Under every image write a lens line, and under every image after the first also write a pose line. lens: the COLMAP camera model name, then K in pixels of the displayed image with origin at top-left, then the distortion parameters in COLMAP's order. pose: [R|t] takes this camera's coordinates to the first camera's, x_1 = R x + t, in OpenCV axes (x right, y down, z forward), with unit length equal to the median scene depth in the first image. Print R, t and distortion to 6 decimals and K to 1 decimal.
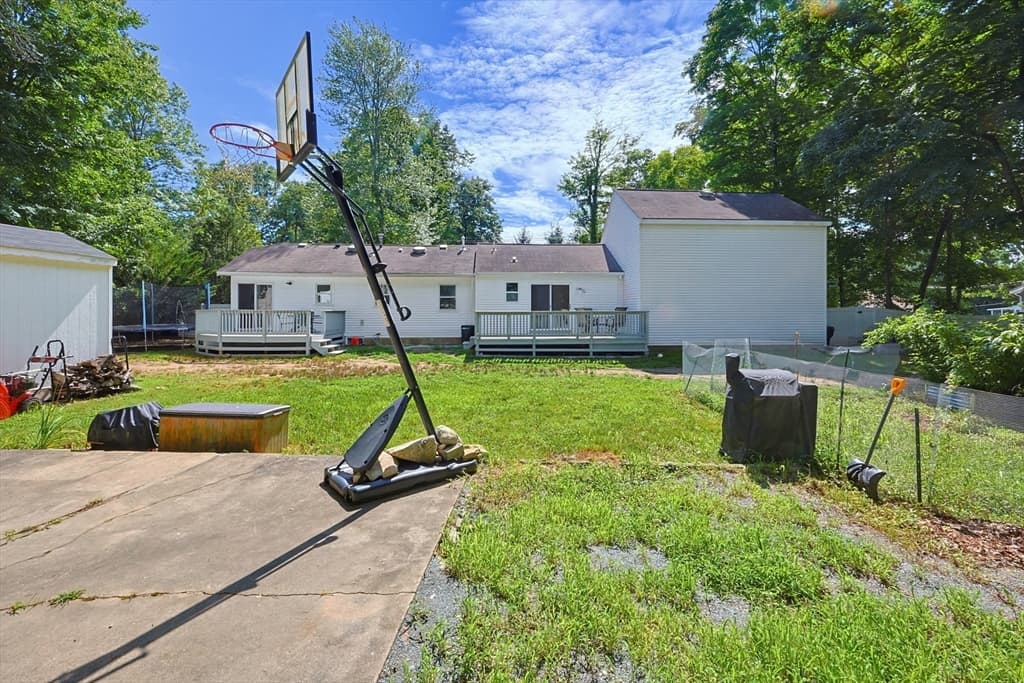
lens RADIAL K [[450.3, 0, 498.6], [0, 450.3, 337.2], [0, 0, 1]] dist [-0.000165, 0.000514]
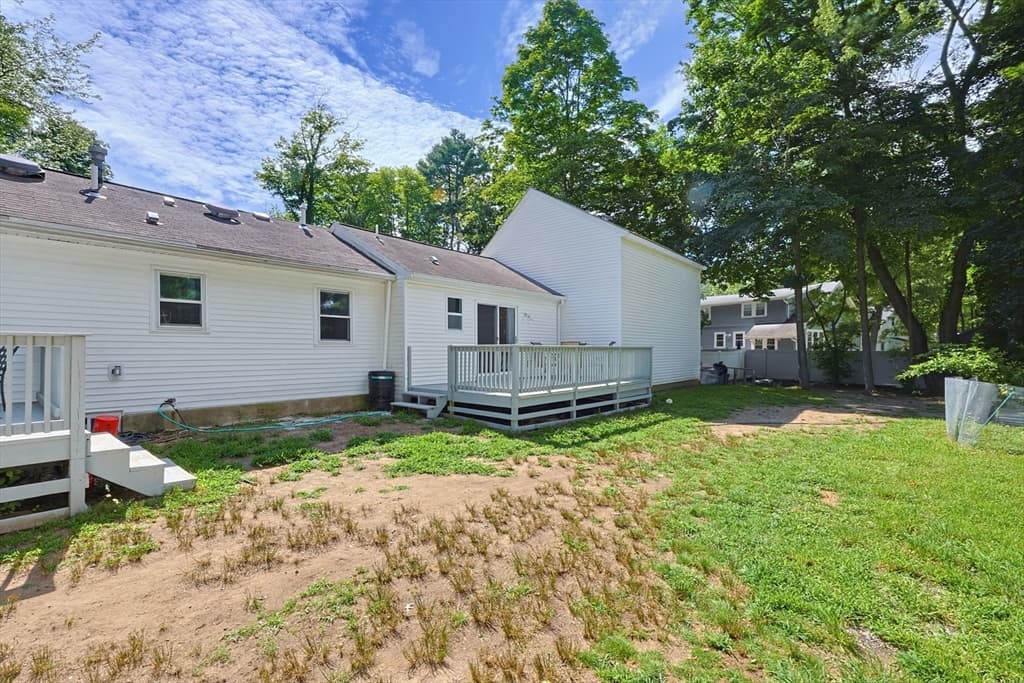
lens RADIAL K [[464.1, 0, 511.2], [0, 464.1, 358.0], [0, 0, 1]] dist [0.003592, 0.000586]
pose [[0.668825, -0.010969, 0.743339, -0.362295], [0.035971, 0.999198, -0.017620, -0.025993], [-0.742549, 0.038523, 0.668683, 0.504889]]
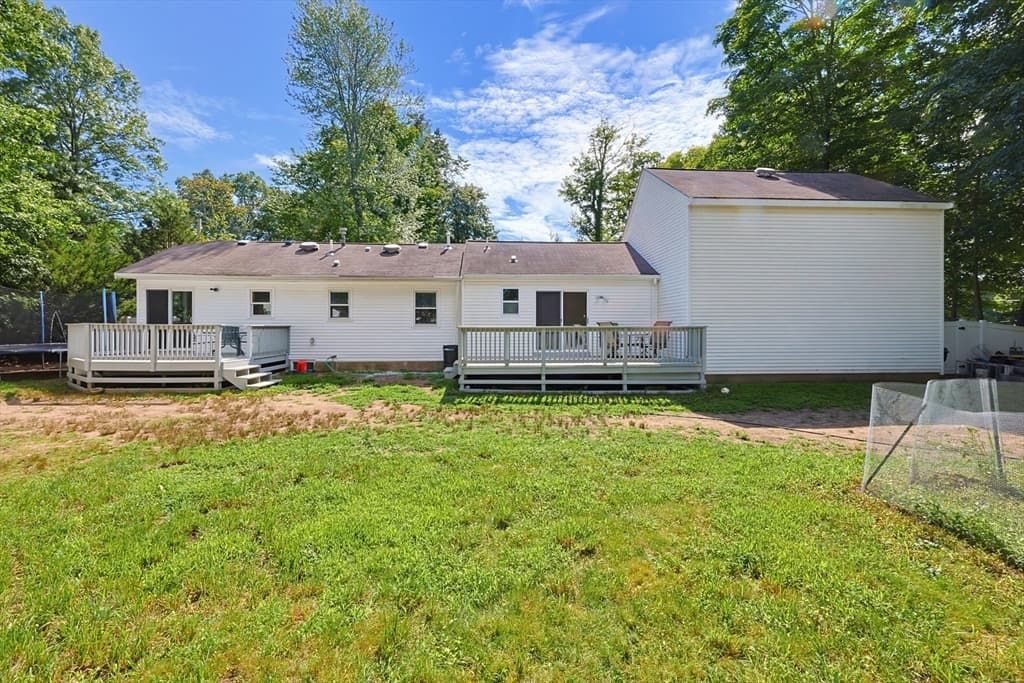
lens RADIAL K [[450.3, 0, 498.6], [0, 450.3, 337.2], [0, 0, 1]] dist [-0.000165, 0.000514]
pose [[0.999954, 0.000836, 0.009545, 0.002360], [-0.000490, 0.999344, -0.036211, -0.012491], [-0.009569, 0.036204, 0.999299, 0.239727]]
